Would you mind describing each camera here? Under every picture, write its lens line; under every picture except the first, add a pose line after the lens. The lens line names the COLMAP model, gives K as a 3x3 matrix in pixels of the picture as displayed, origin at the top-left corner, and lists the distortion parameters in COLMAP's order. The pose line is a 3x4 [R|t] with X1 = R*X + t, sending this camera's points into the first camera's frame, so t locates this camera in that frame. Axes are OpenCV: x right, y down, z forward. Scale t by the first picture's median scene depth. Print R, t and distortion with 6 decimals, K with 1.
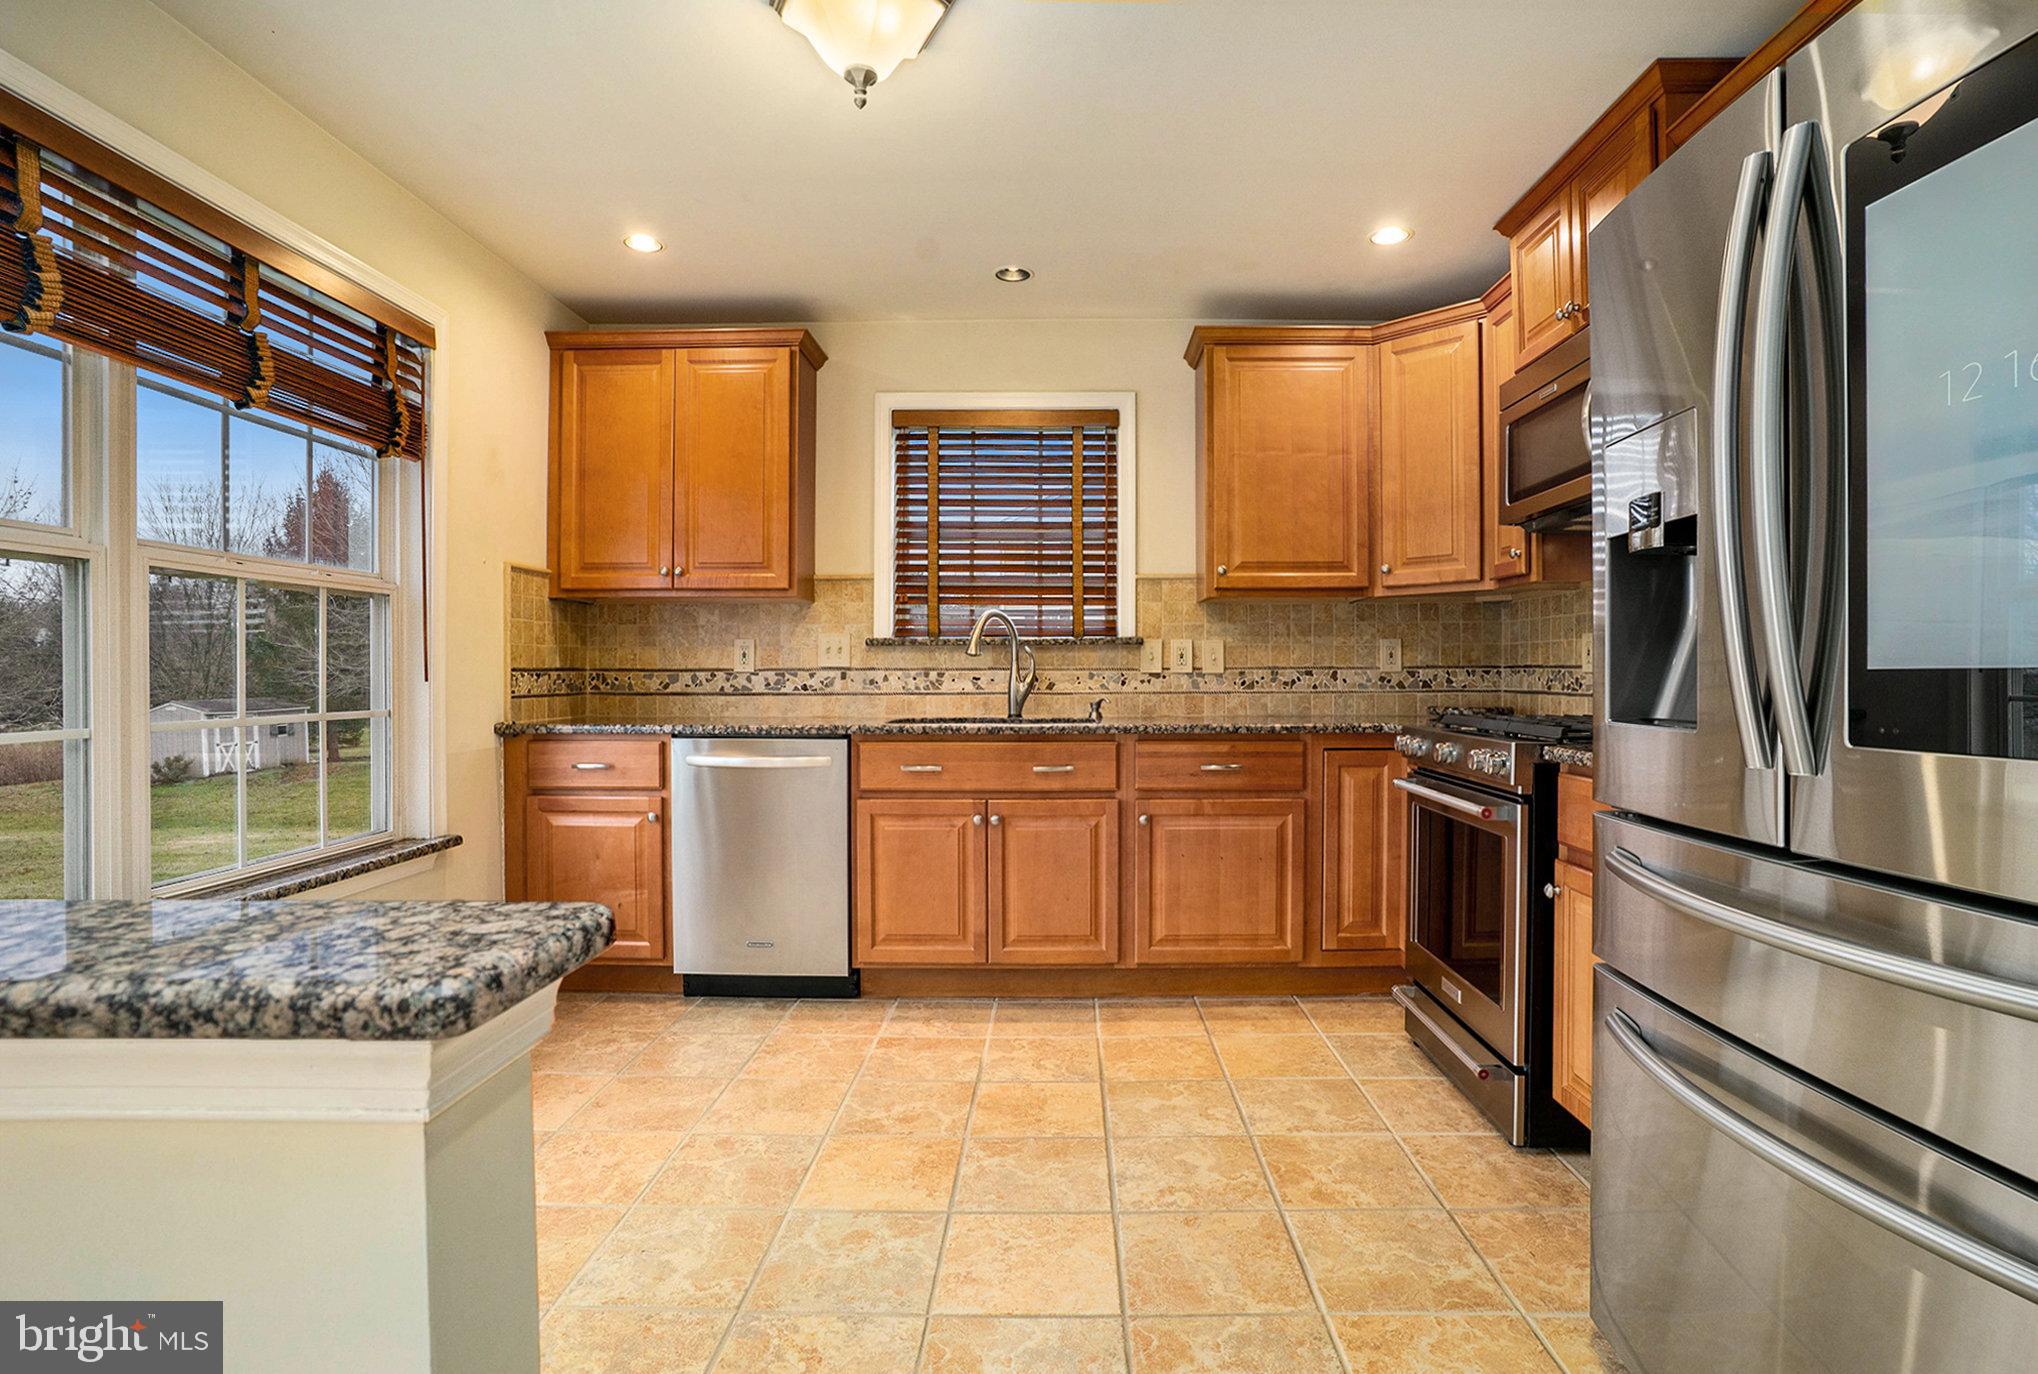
lens RADIAL K [[1061.9, 0, 1051.8], [0, 1061.9, 670.3], [0, 0, 1]] dist [-0.060367, 0.000796]
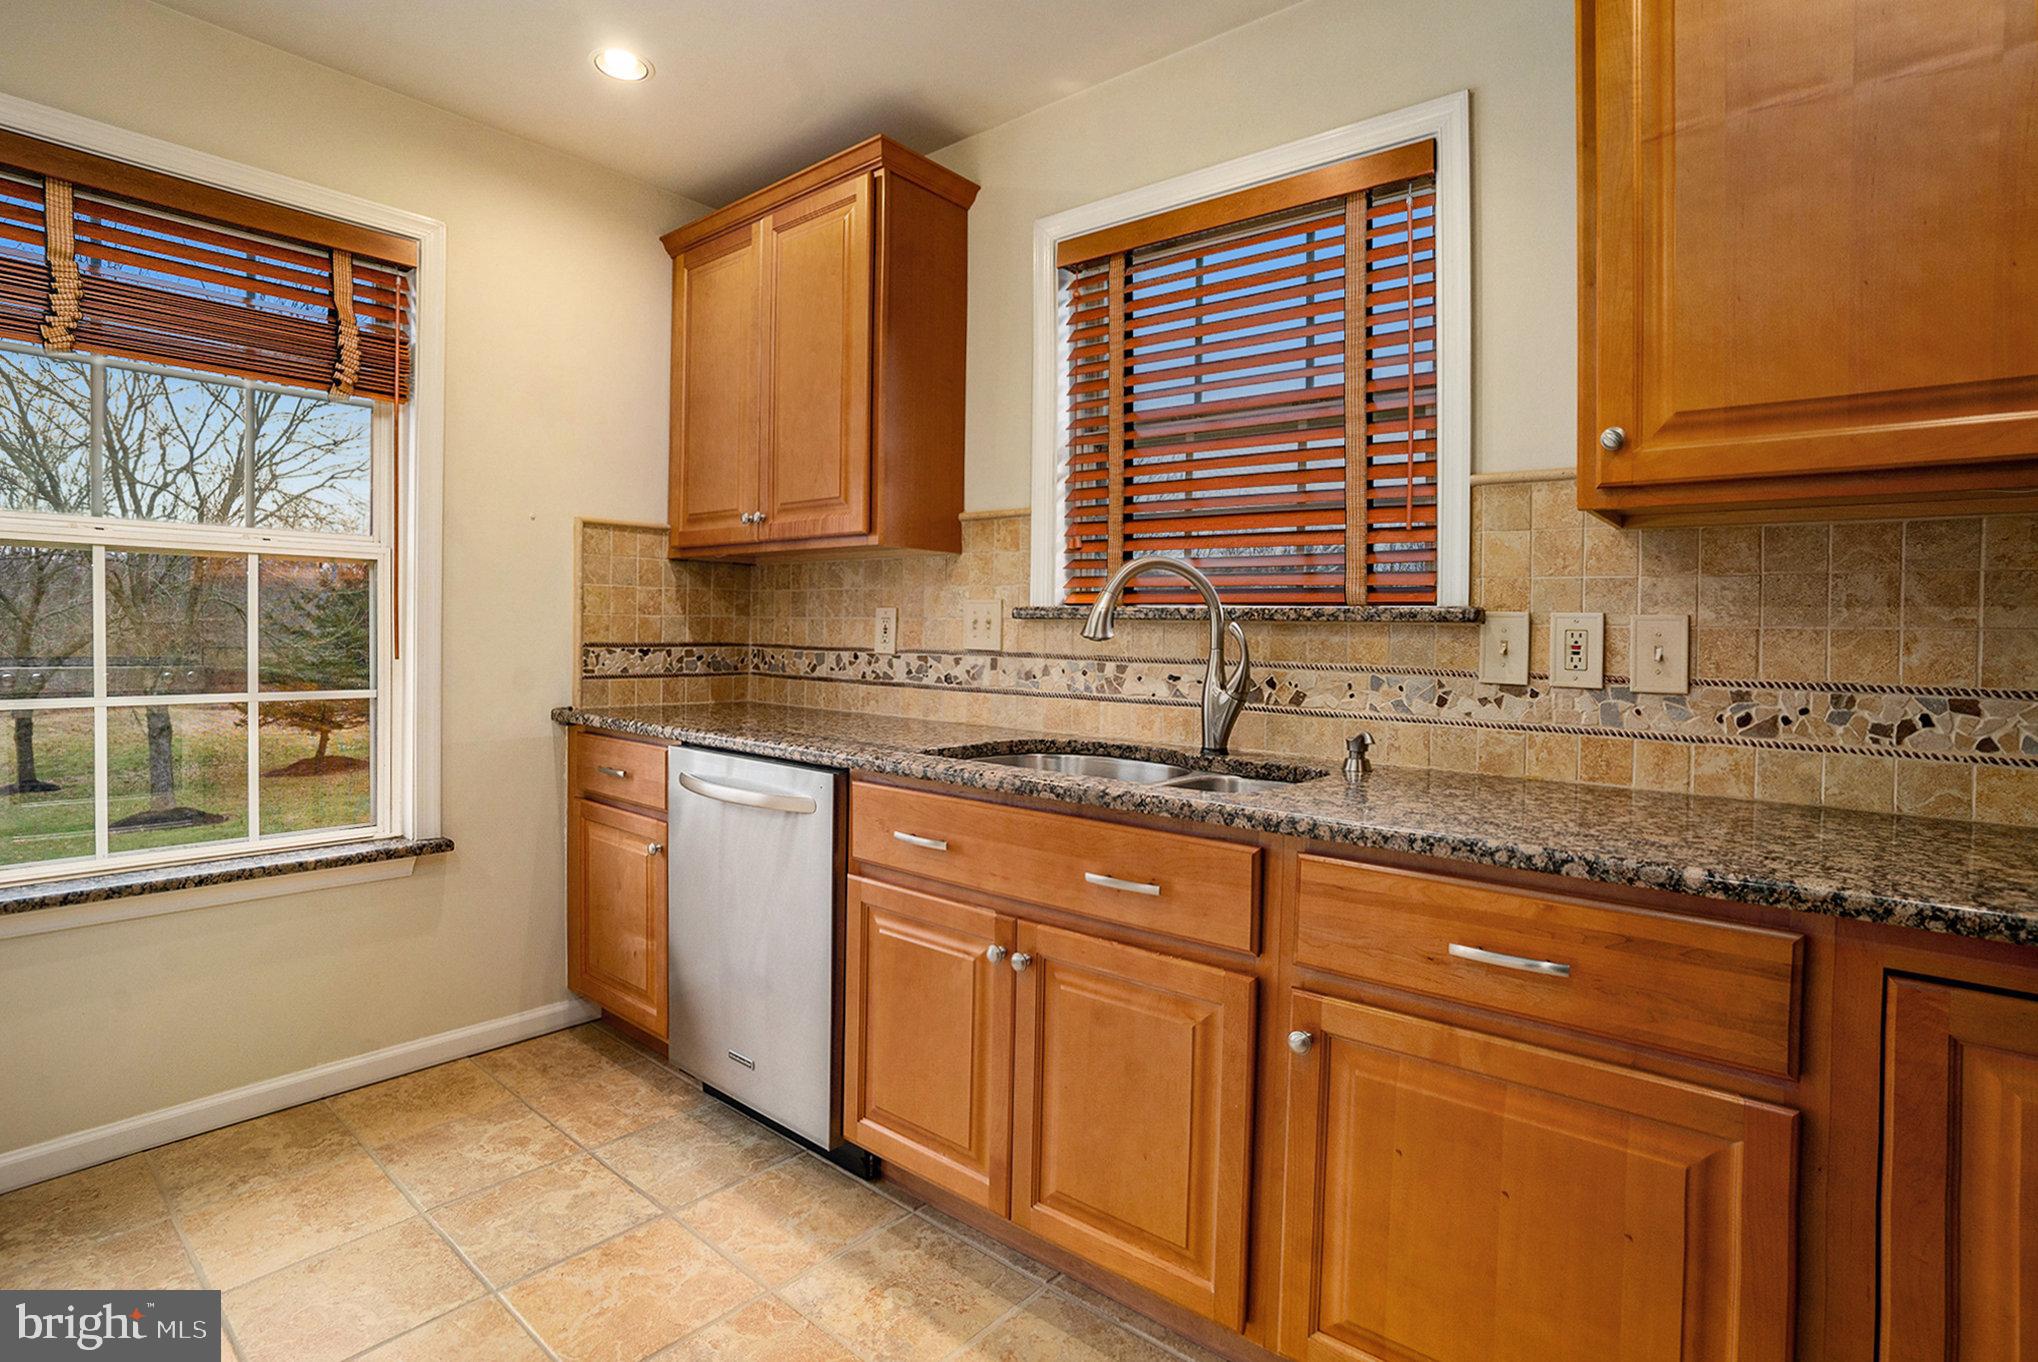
lens RADIAL K [[1023.2, 0, 927.4], [0, 1023.2, 651.2], [0, 0, 1]] dist [-0.075811, 0.025188]
pose [[0.740269, 0.030949, -0.671598, 0.221563], [-0.018727, 0.999502, 0.025417, -0.020243], [0.672050, -0.006239, 0.740480, 0.558019]]
